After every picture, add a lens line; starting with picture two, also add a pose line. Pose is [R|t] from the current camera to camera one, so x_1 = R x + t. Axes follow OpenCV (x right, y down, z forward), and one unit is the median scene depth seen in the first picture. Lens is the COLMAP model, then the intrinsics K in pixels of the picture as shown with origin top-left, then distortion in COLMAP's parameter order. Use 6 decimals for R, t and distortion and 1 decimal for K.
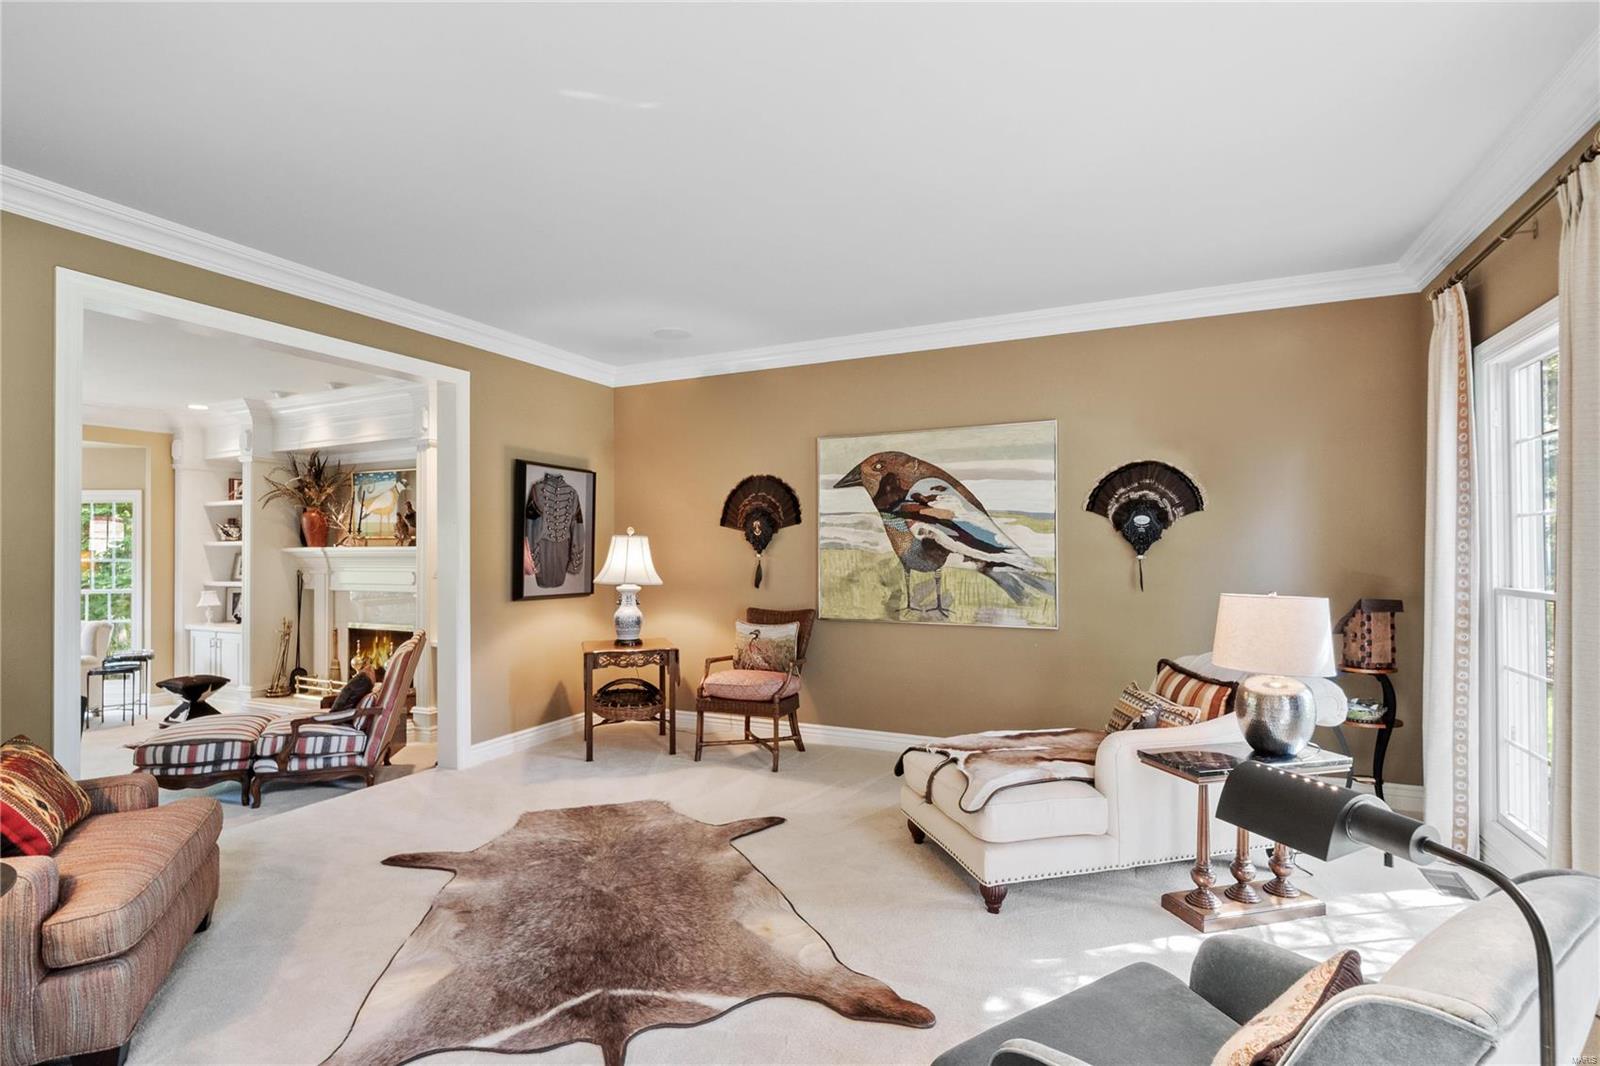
lens RADIAL K [[765.6, 0, 789.1], [0, 765.6, 537.3], [0, 0, 1]] dist [-0.013671, 0.000383]
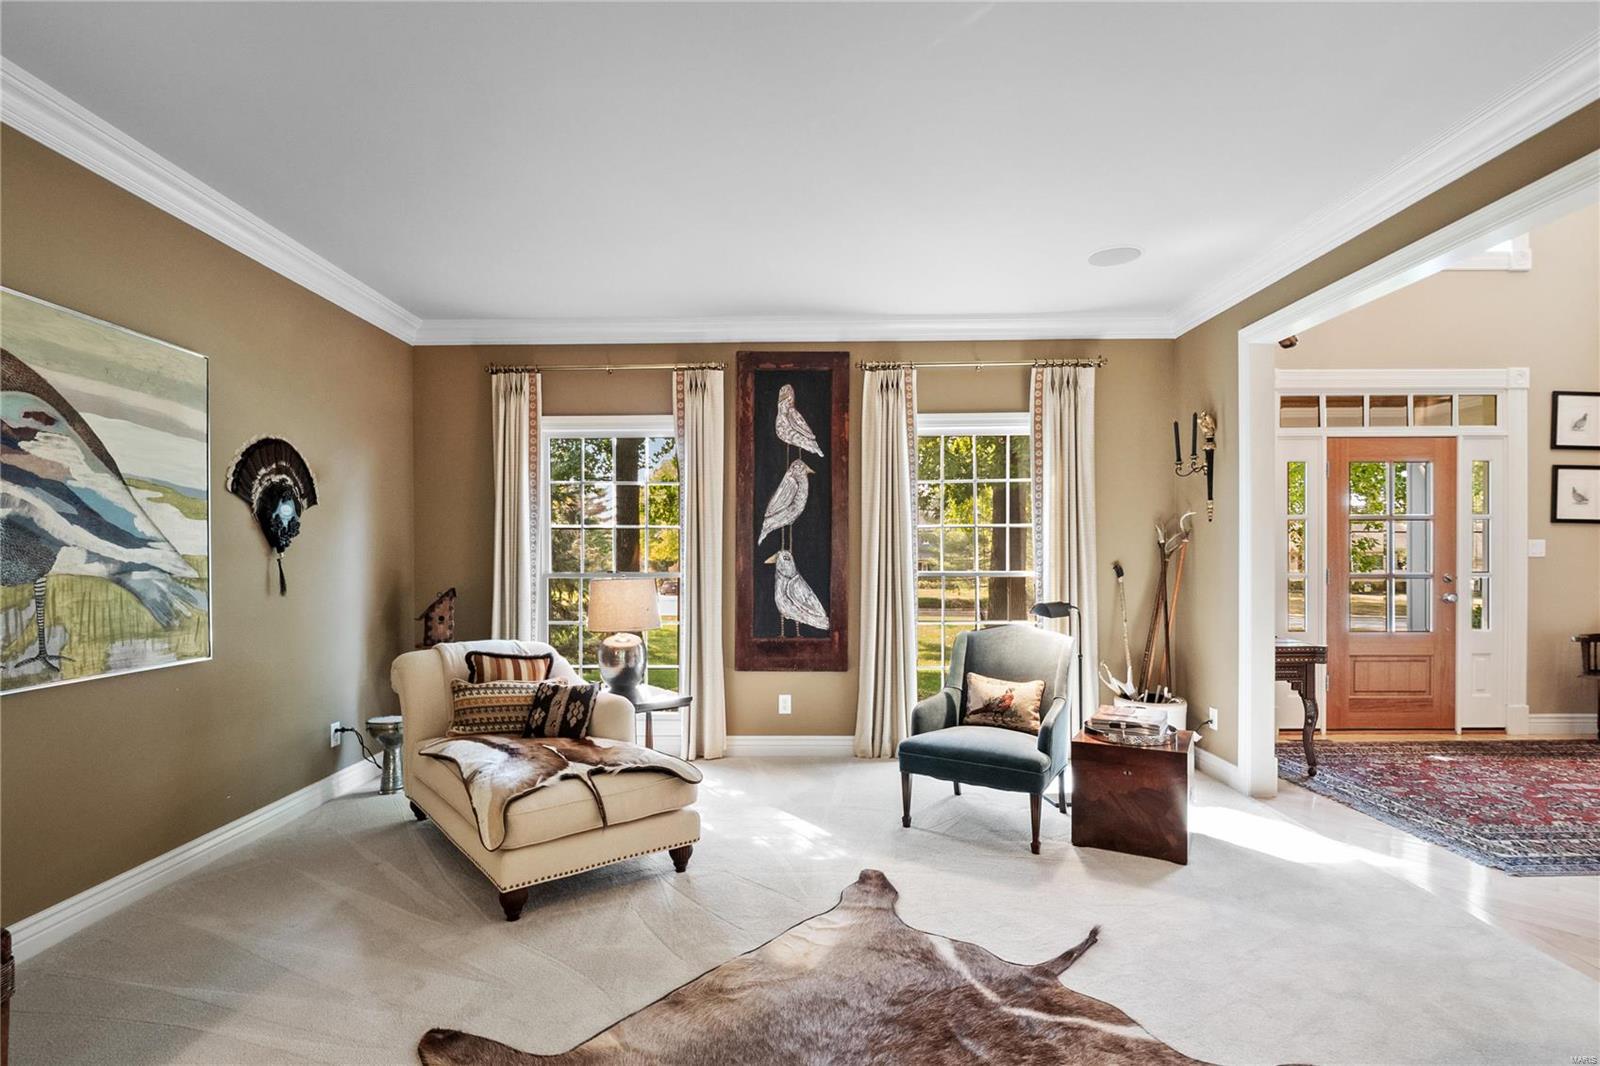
lens RADIAL K [[765.6, 0, 784.0], [0, 765.6, 556.4], [0, 0, 1]] dist [-0.013671, 0.000383]
pose [[-0.416582, 0.005551, 0.909081, -0.472155], [-0.010648, 0.999883, -0.010985, 0.028232], [-0.909036, -0.014256, -0.416474, 0.786846]]
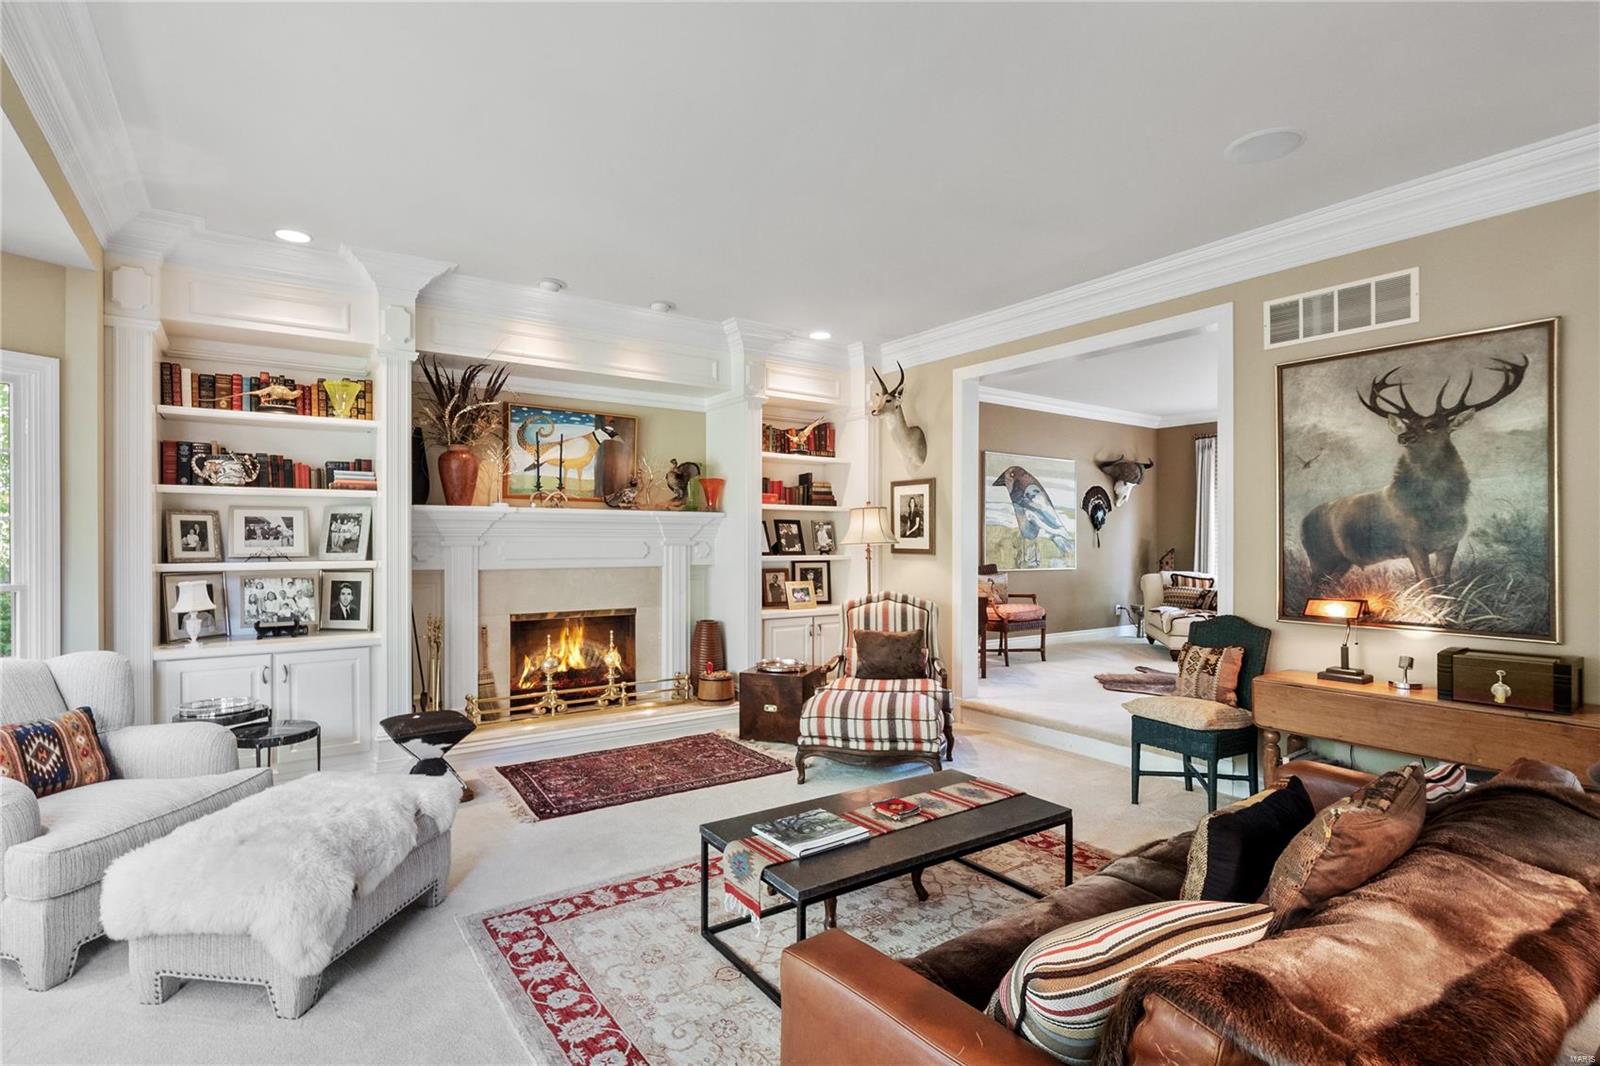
lens RADIAL K [[765.6, 0, 789.3], [0, 765.6, 539.1], [0, 0, 1]] dist [-0.013671, 0.000383]
pose [[0.499992, 0.008423, 0.865989, -1.625413], [-0.020617, 0.999785, 0.002179, 0.053364], [-0.865785, -0.018944, 0.500058, 0.638701]]
